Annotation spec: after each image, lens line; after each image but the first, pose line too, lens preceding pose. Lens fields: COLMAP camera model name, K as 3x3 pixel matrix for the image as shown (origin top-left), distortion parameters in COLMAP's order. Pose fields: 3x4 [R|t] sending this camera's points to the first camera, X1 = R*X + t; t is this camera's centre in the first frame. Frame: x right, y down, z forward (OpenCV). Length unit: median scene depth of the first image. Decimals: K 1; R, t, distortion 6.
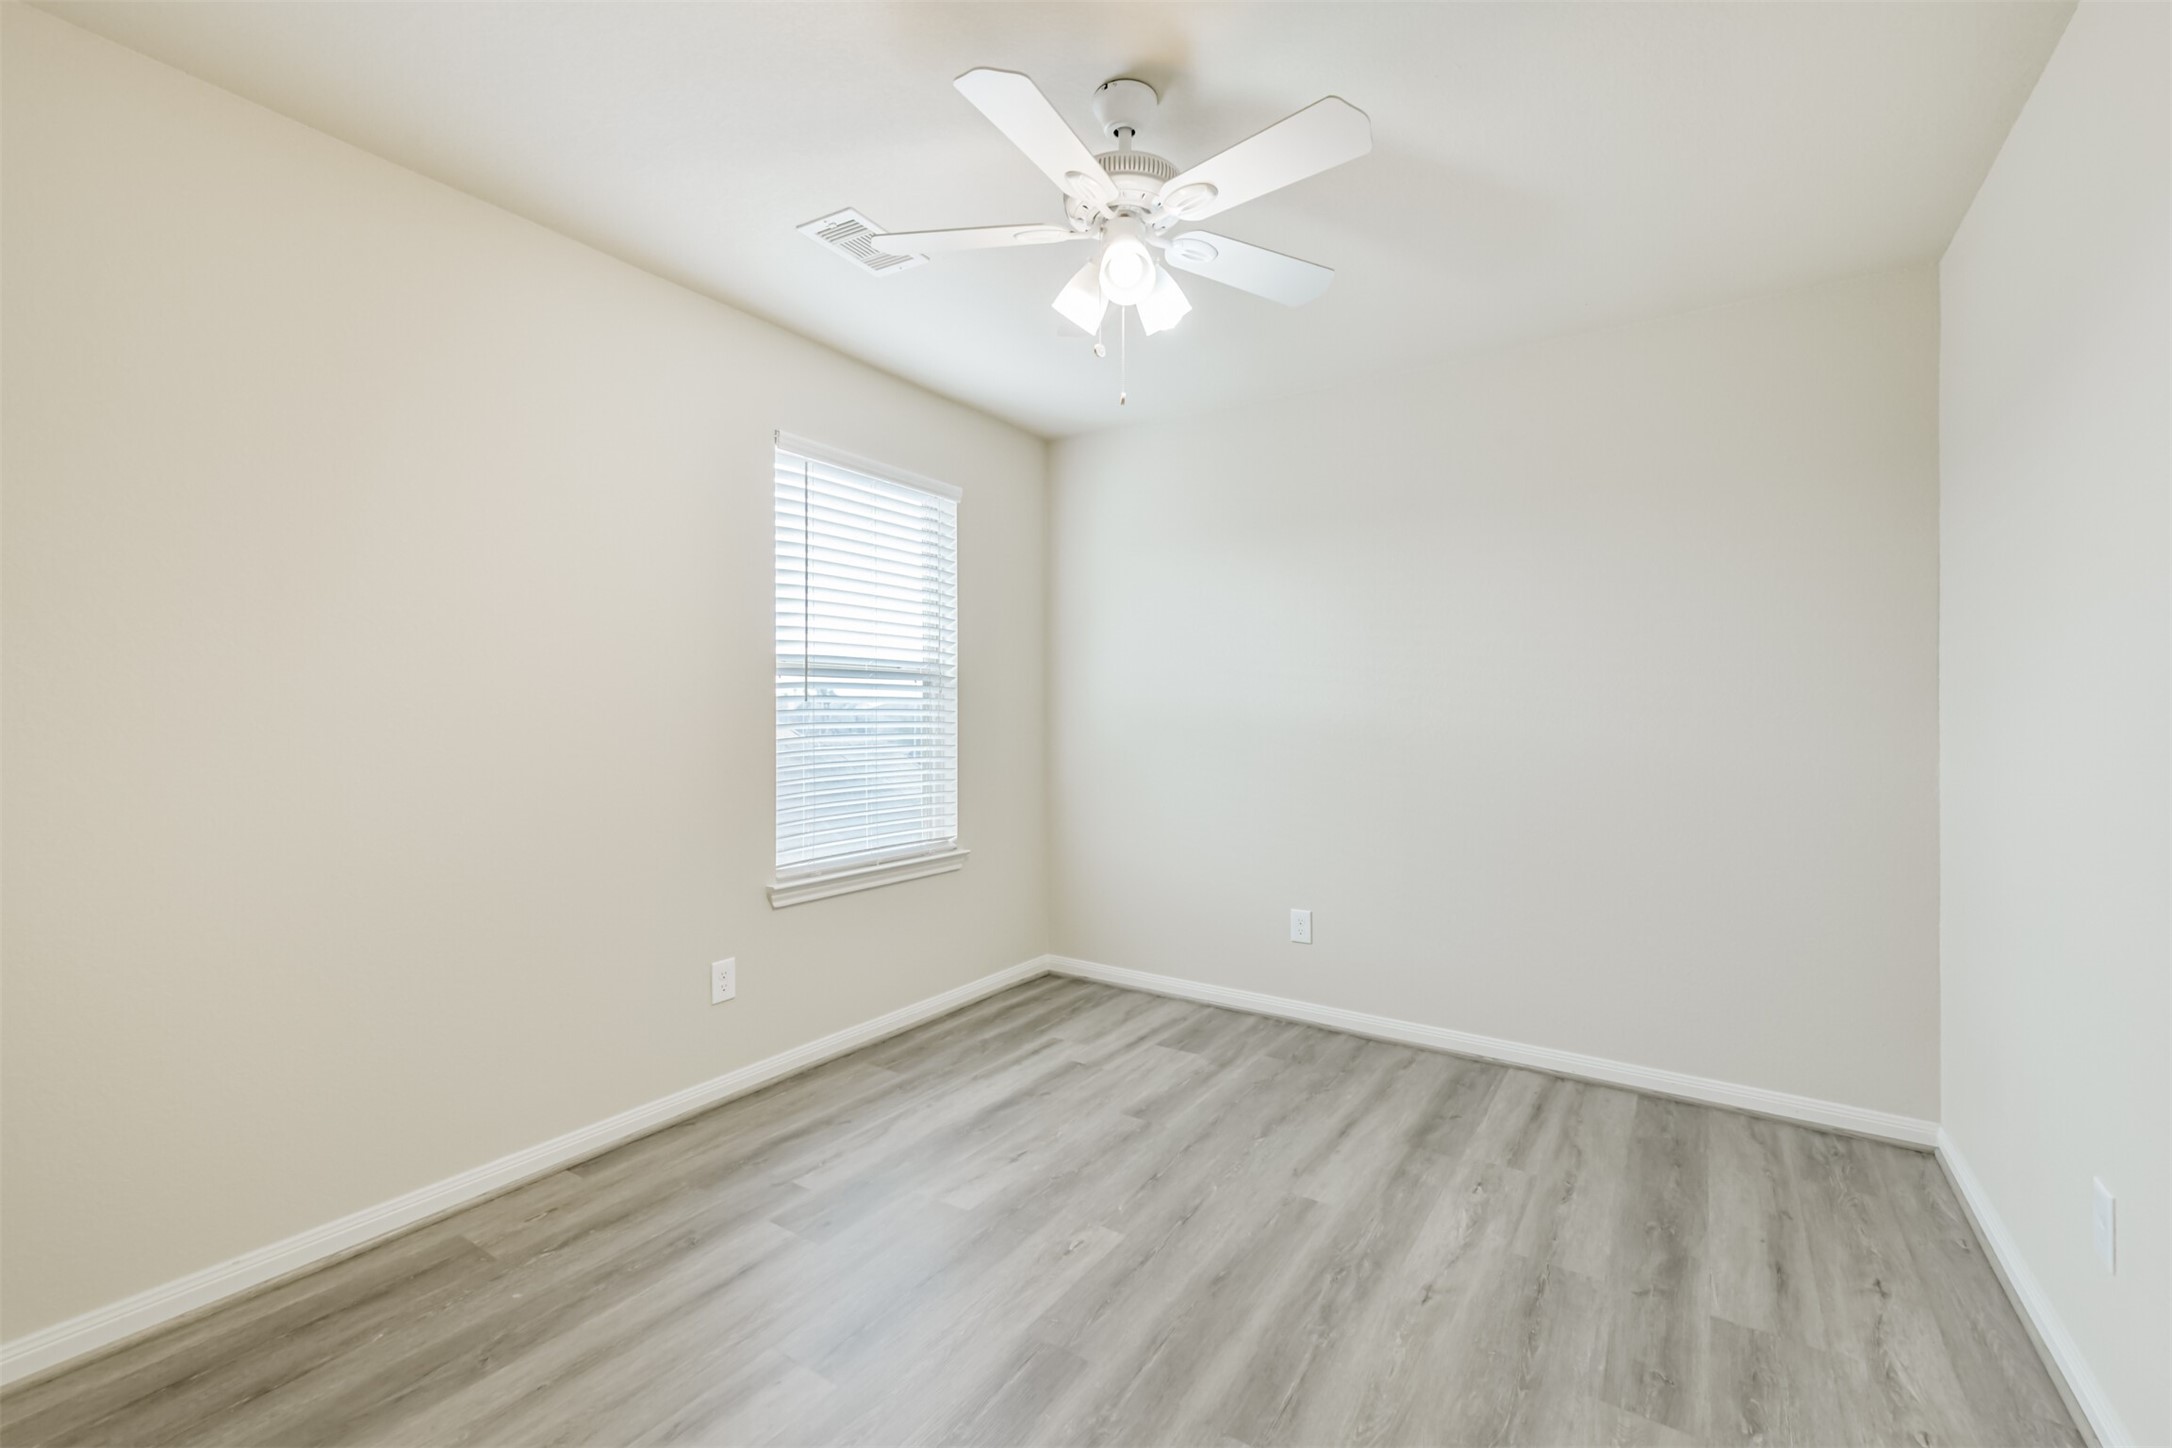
lens RADIAL K [[923.2, 0, 1094.5], [0, 923.2, 718.0], [0, 0, 1]] dist [0.026561, -0.006384]
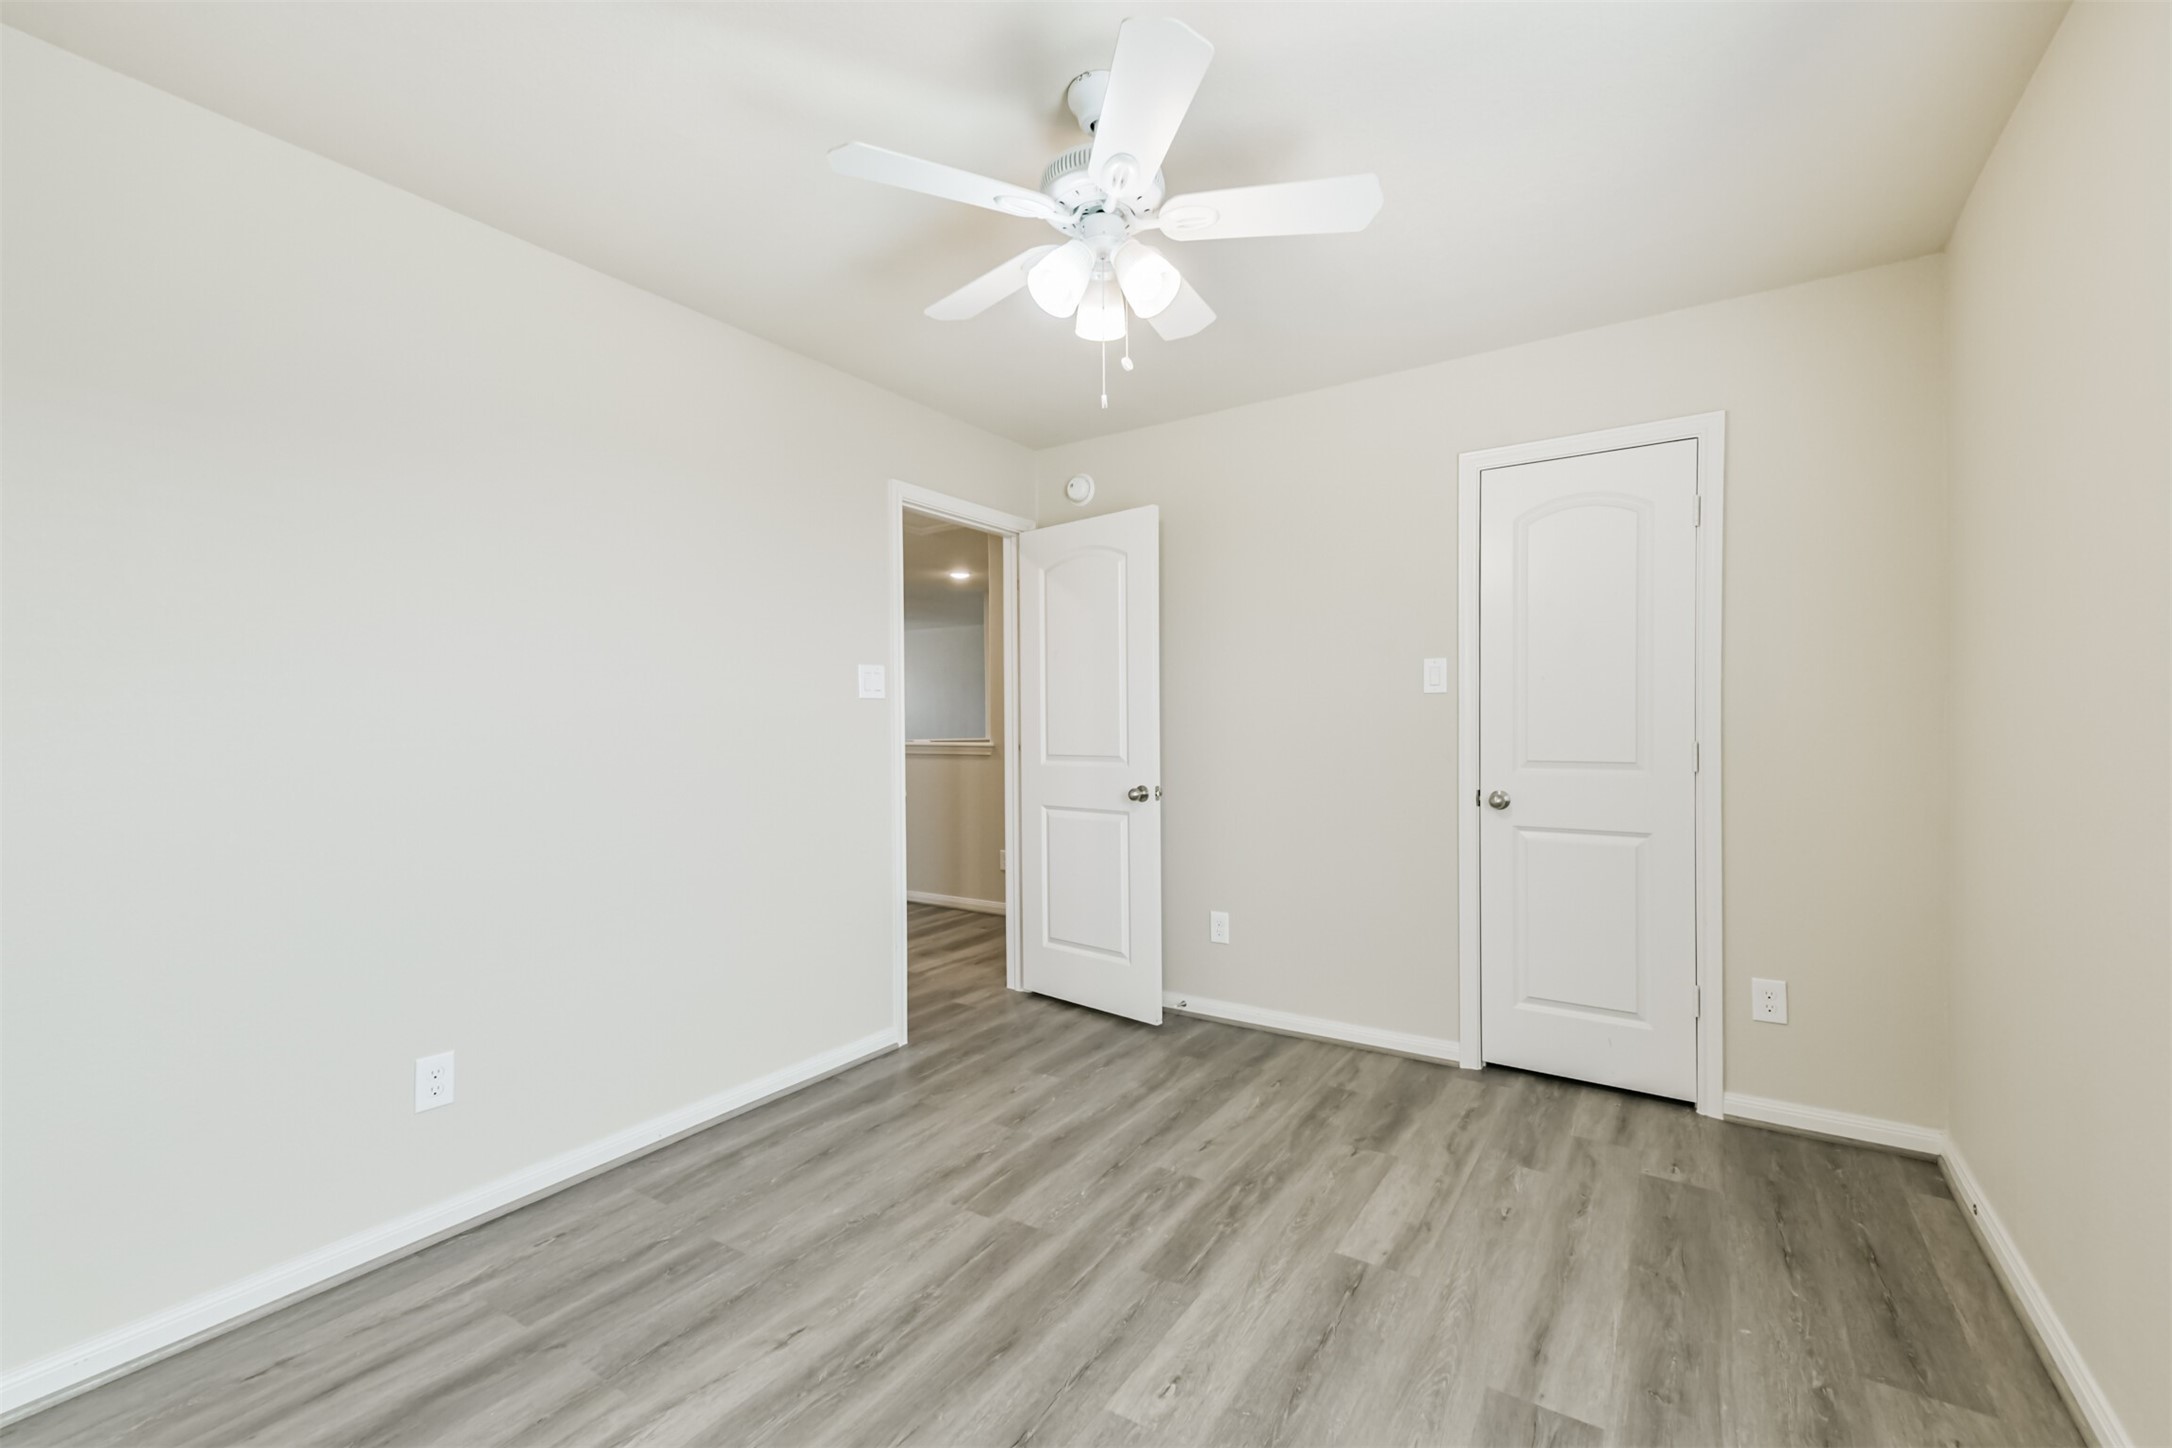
lens RADIAL K [[923.2, 0, 1094.5], [0, 923.2, 718.0], [0, 0, 1]] dist [0.026561, -0.006384]
pose [[-0.999978, 0.006011, -0.002742, 0.045732], [0.006030, 0.999957, -0.007067, -0.005359], [0.002699, -0.007083, -0.999971, 1.985993]]
